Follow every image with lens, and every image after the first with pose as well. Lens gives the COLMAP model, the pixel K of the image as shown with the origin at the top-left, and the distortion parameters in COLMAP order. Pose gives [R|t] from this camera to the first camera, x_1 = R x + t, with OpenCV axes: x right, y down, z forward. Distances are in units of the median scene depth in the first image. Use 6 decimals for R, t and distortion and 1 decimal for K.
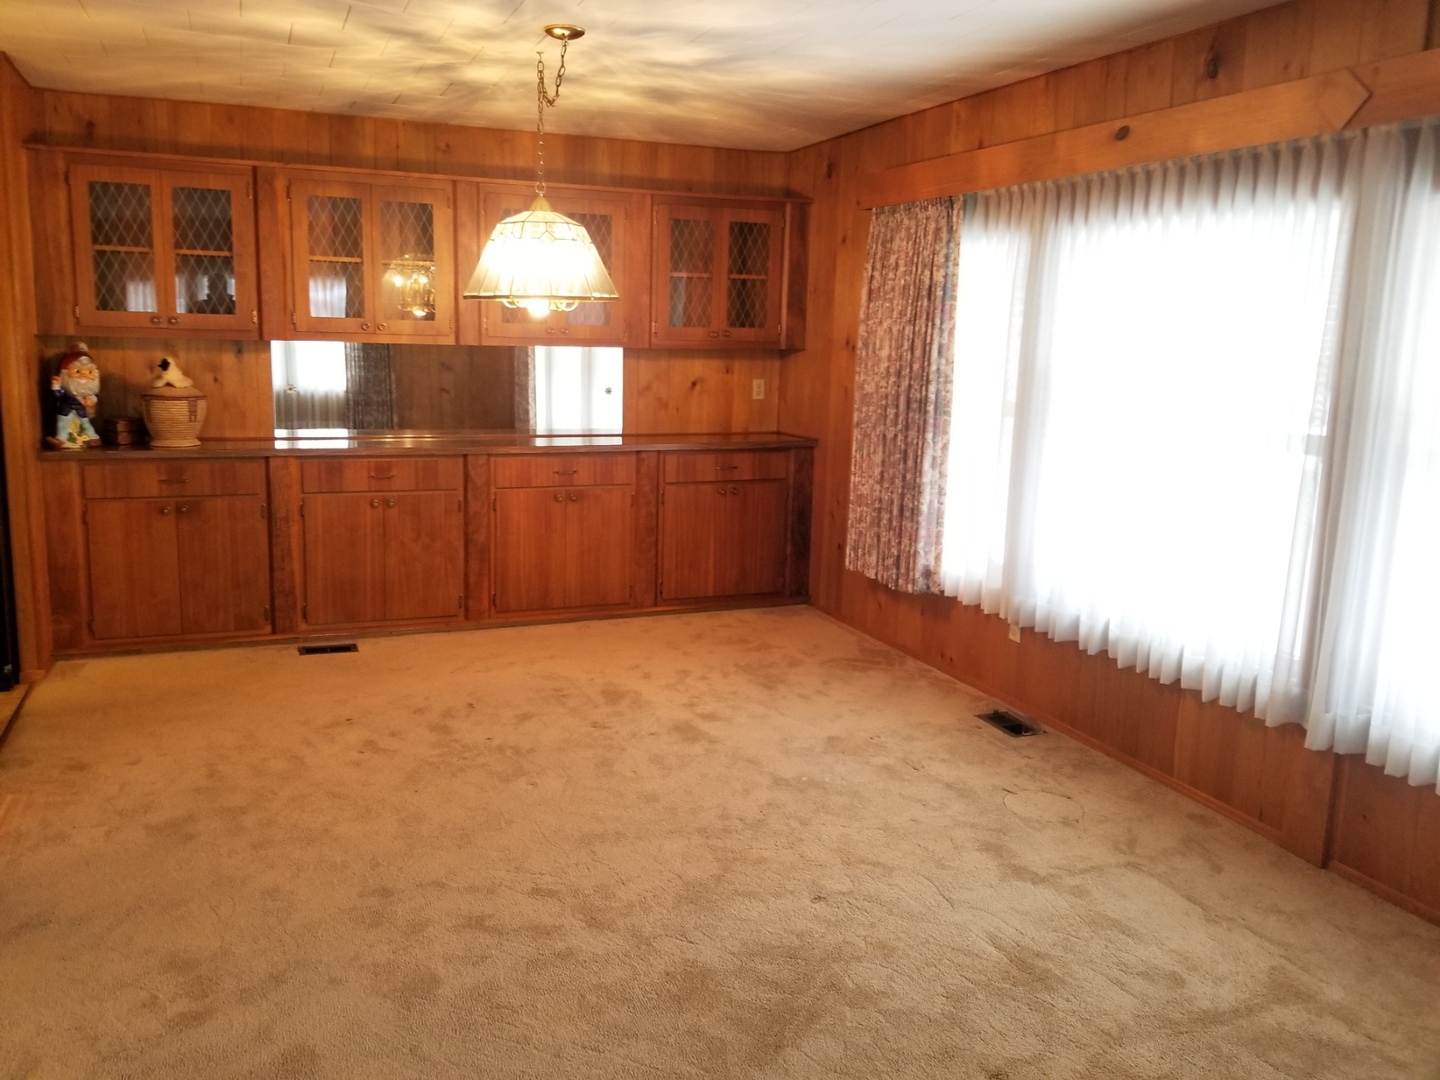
lens RADIAL K [[1130.4, 0, 692.6], [0, 1130.4, 523.0], [0, 0, 1]] dist [0.087379, -0.148163]
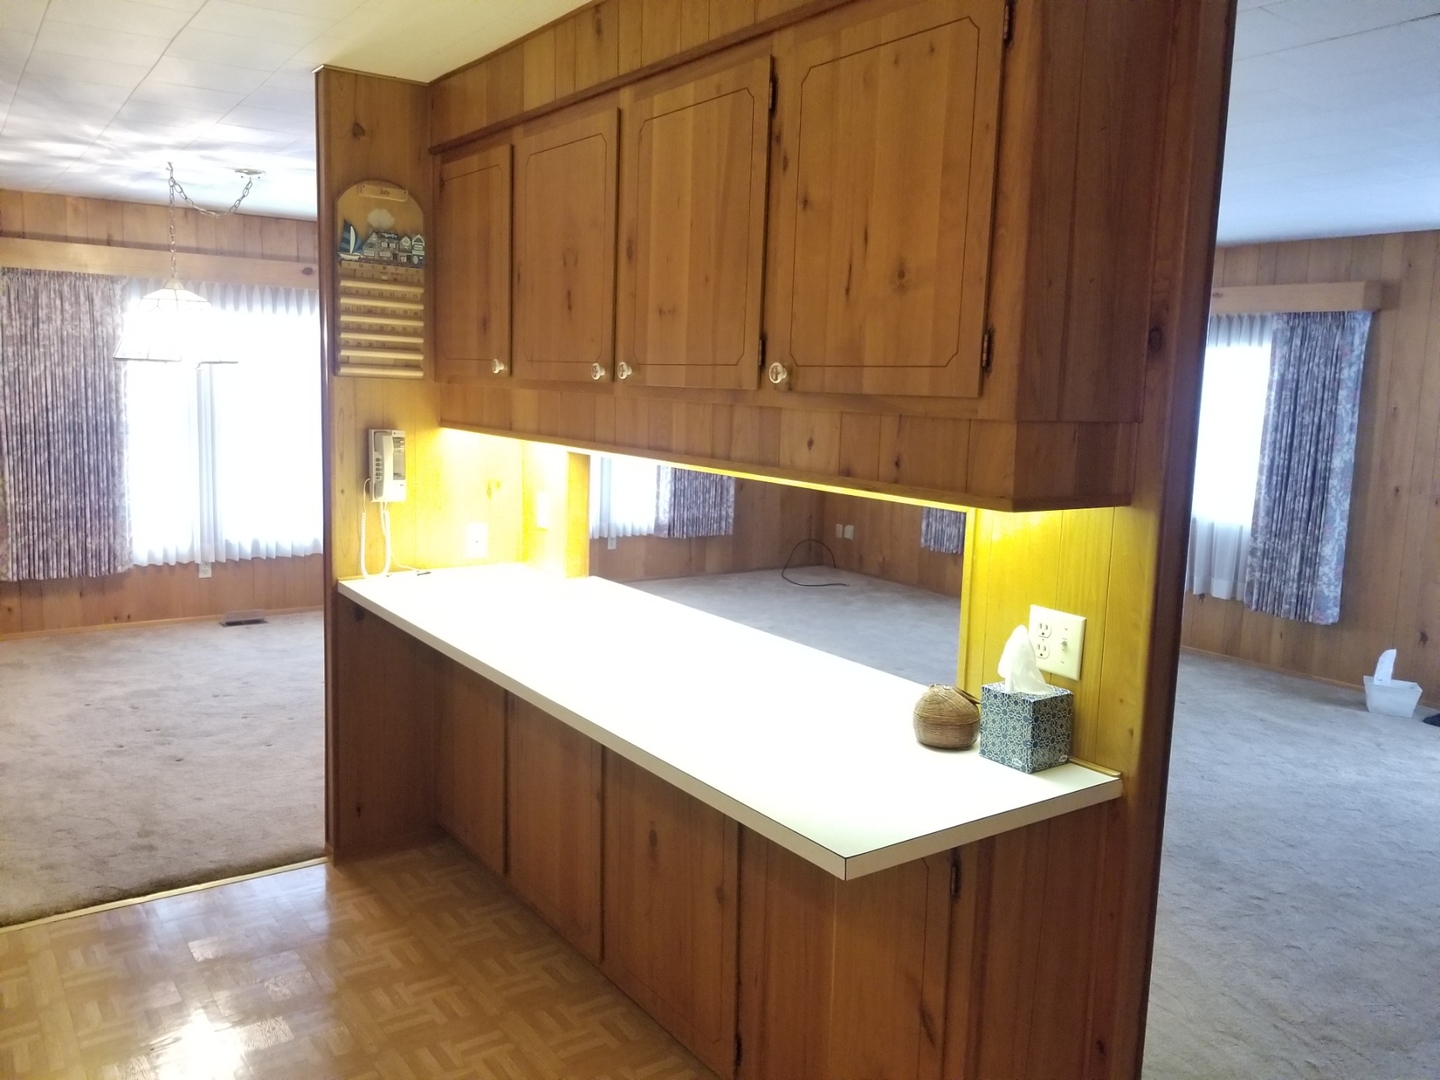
lens RADIAL K [[1136.3, 0, 708.0], [0, 1136.3, 533.0], [0, 0, 1]] dist [0.005201, -0.001148]
pose [[-0.236447, -0.165888, 0.957379, -1.202447], [0.129340, 0.971176, 0.200222, -0.155657], [-0.962997, 0.171169, -0.208176, 0.609731]]
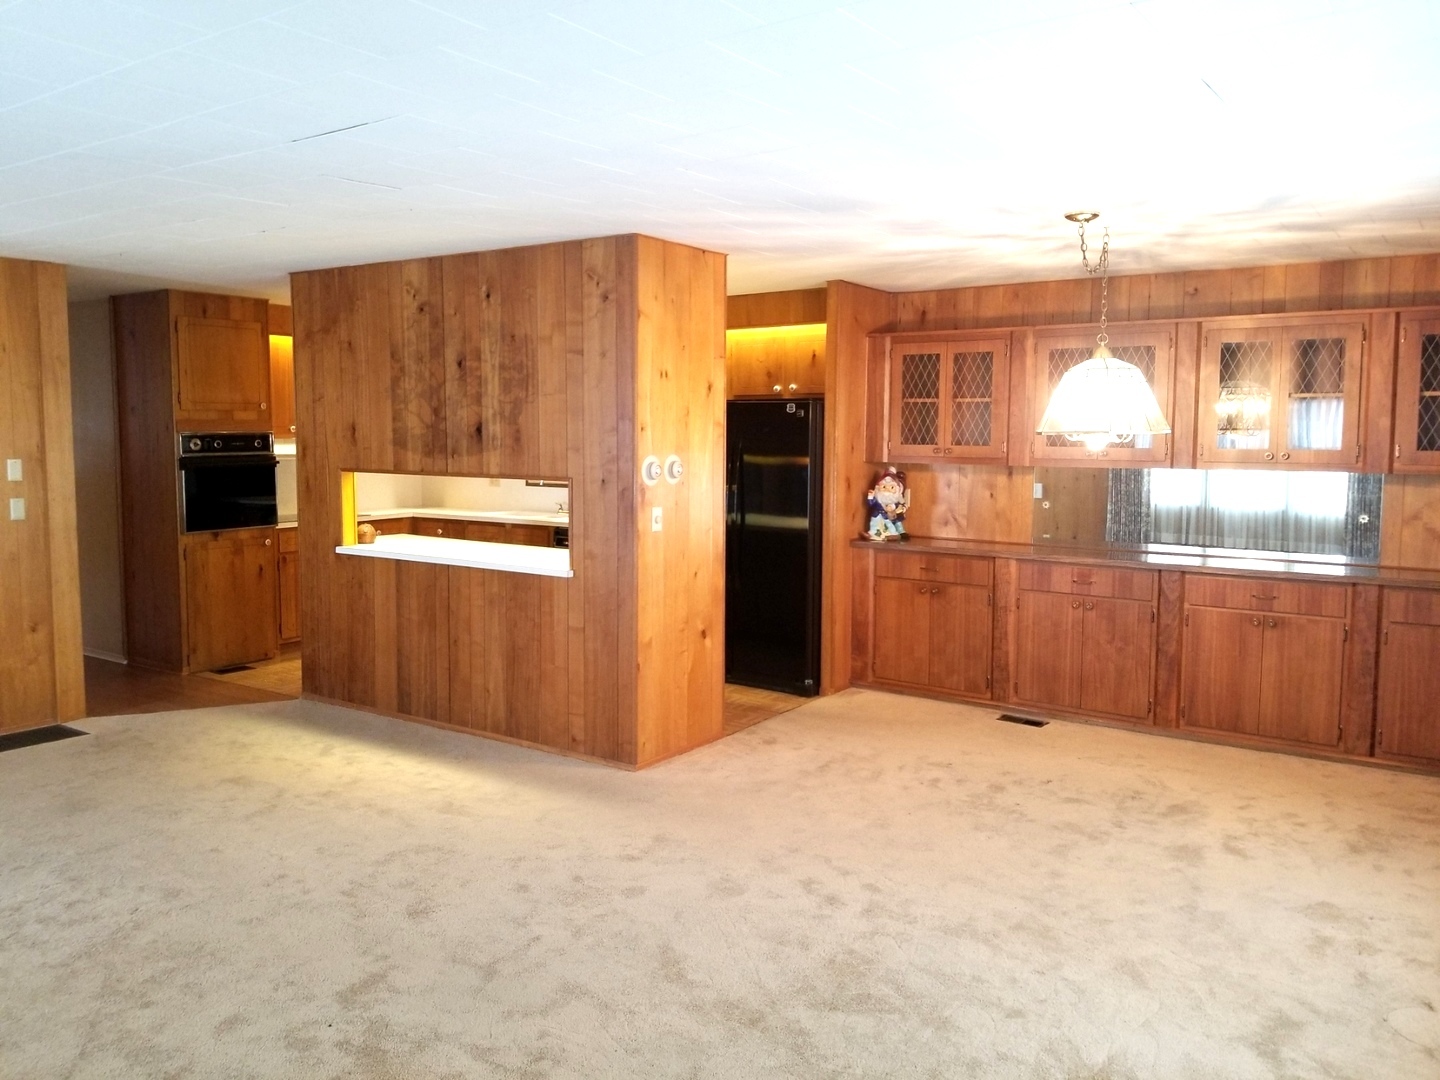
lens RADIAL K [[1130.4, 0, 692.6], [0, 1130.4, 523.0], [0, 0, 1]] dist [0.087379, -0.148163]
pose [[0.543065, 0.049268, -0.838244, 0.508188], [-0.131879, 0.990893, -0.027199, -0.017646], [0.829270, 0.125318, 0.544617, 0.036908]]
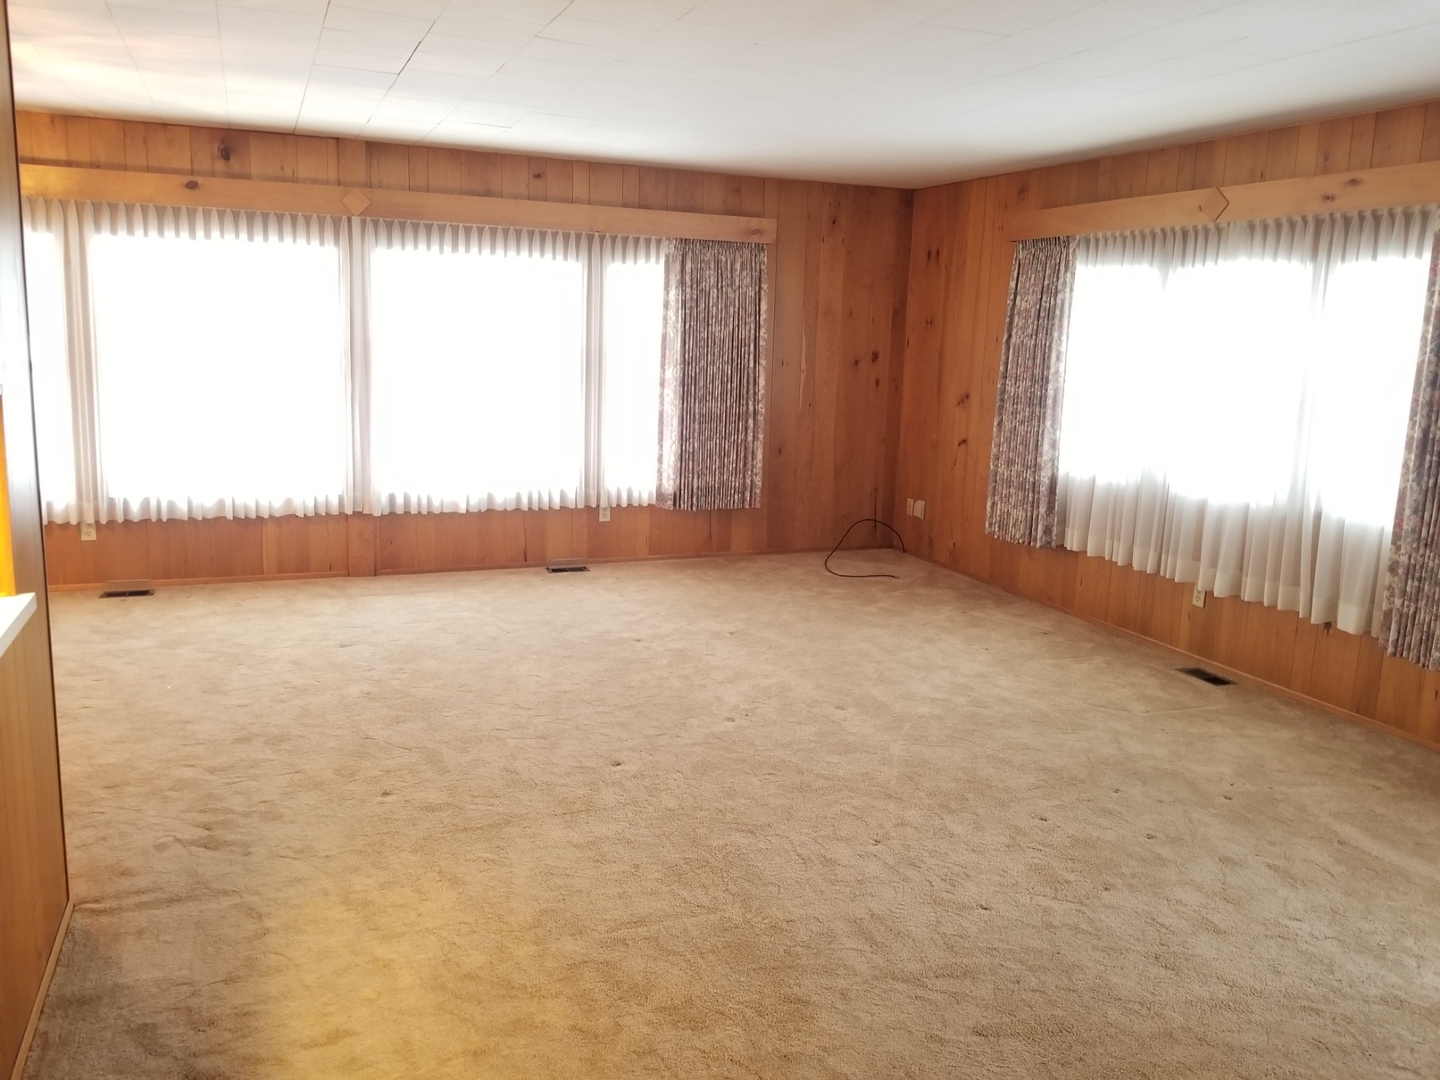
lens RADIAL K [[1132.3, 0, 724.4], [0, 1132.3, 519.5], [0, 0, 1]] dist [-0.000009, -0.004550]
pose [[-0.018642, -0.195956, 0.980435, -0.936503], [0.139575, 0.970494, 0.196623, -0.069669], [-0.990036, 0.140510, 0.009259, 0.232477]]
